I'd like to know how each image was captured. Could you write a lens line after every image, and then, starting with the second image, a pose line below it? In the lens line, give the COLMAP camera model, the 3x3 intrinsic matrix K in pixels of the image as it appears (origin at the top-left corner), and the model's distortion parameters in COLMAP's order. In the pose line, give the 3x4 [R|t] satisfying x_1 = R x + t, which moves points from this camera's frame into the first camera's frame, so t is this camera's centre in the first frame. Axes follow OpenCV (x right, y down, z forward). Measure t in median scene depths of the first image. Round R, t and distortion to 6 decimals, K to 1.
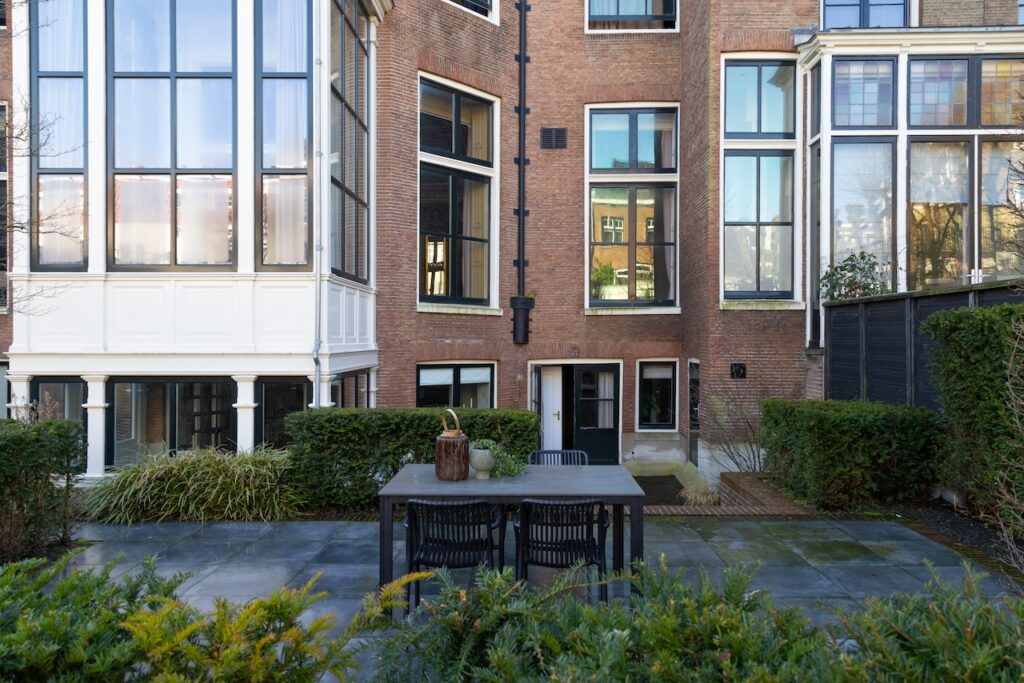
lens RADIAL K [[680.5, 0, 532.1], [0, 680.5, 335.5], [0, 0, 1]] dist [0.002003, 0.001828]
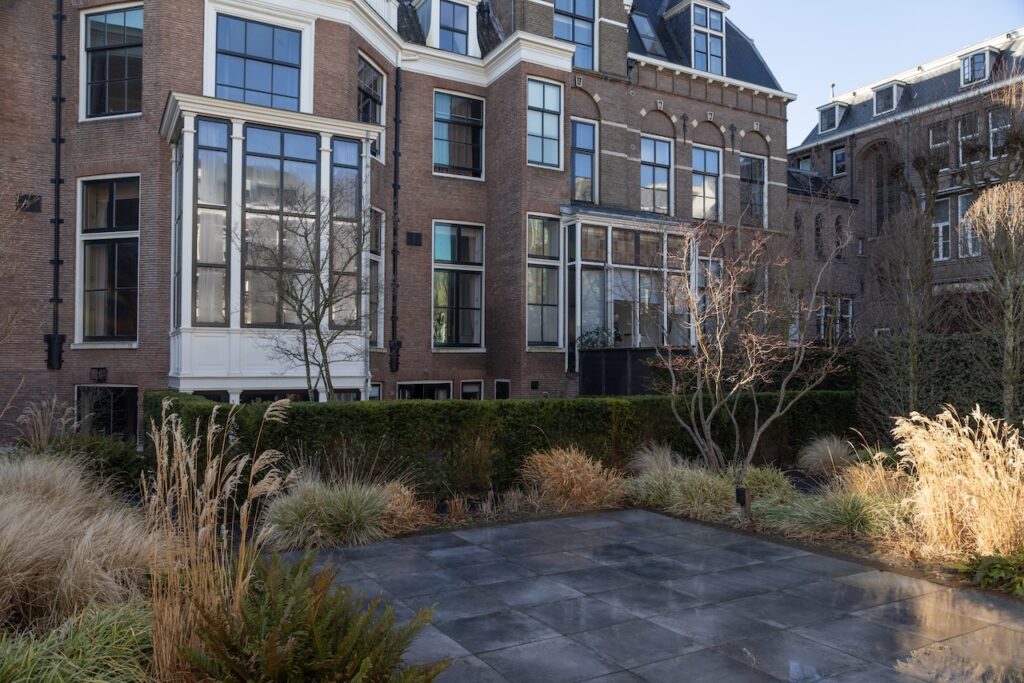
lens RADIAL K [[760.1, 0, 512.0], [0, 760.1, 341.5], [0, 0, 1]] dist [-0.010373, 0.000096]
pose [[0.862600, 0.016865, 0.505606, -0.654634], [-0.002270, 0.999563, -0.029470, -0.004437], [-0.505882, 0.024273, 0.862261, -0.612916]]
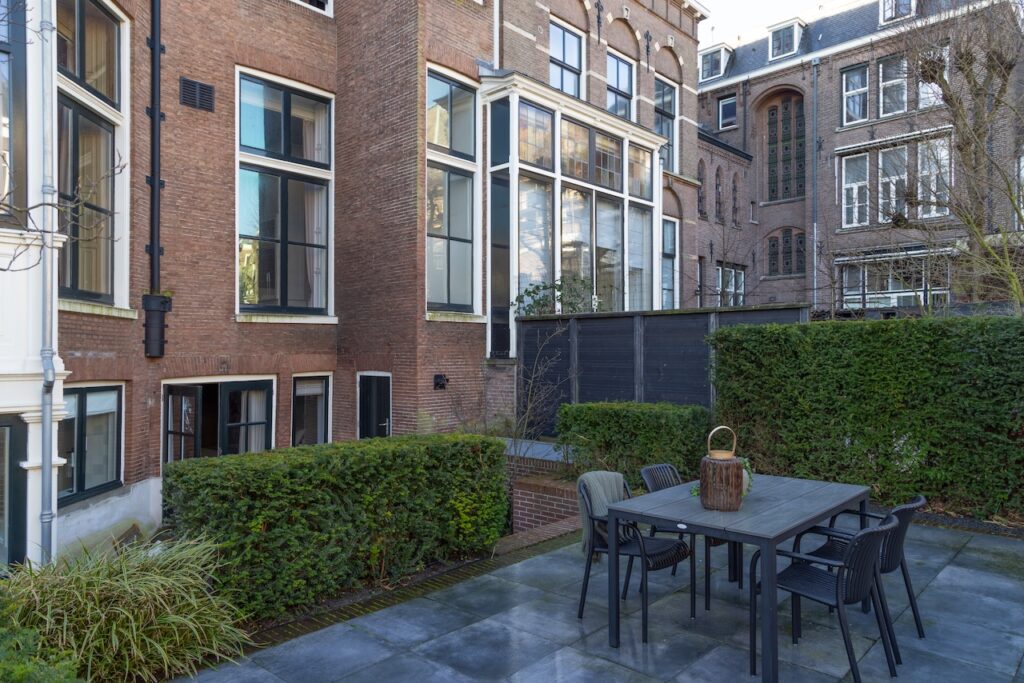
lens RADIAL K [[683.1, 0, 500.0], [0, 683.1, 343.4], [0, 0, 1]] dist [0.025889, 0.001901]
pose [[0.675626, 0.007537, 0.737206, -0.317081], [0.000647, 0.999941, -0.010817, 0.004900], [-0.737244, 0.007785, 0.675581, 0.210359]]
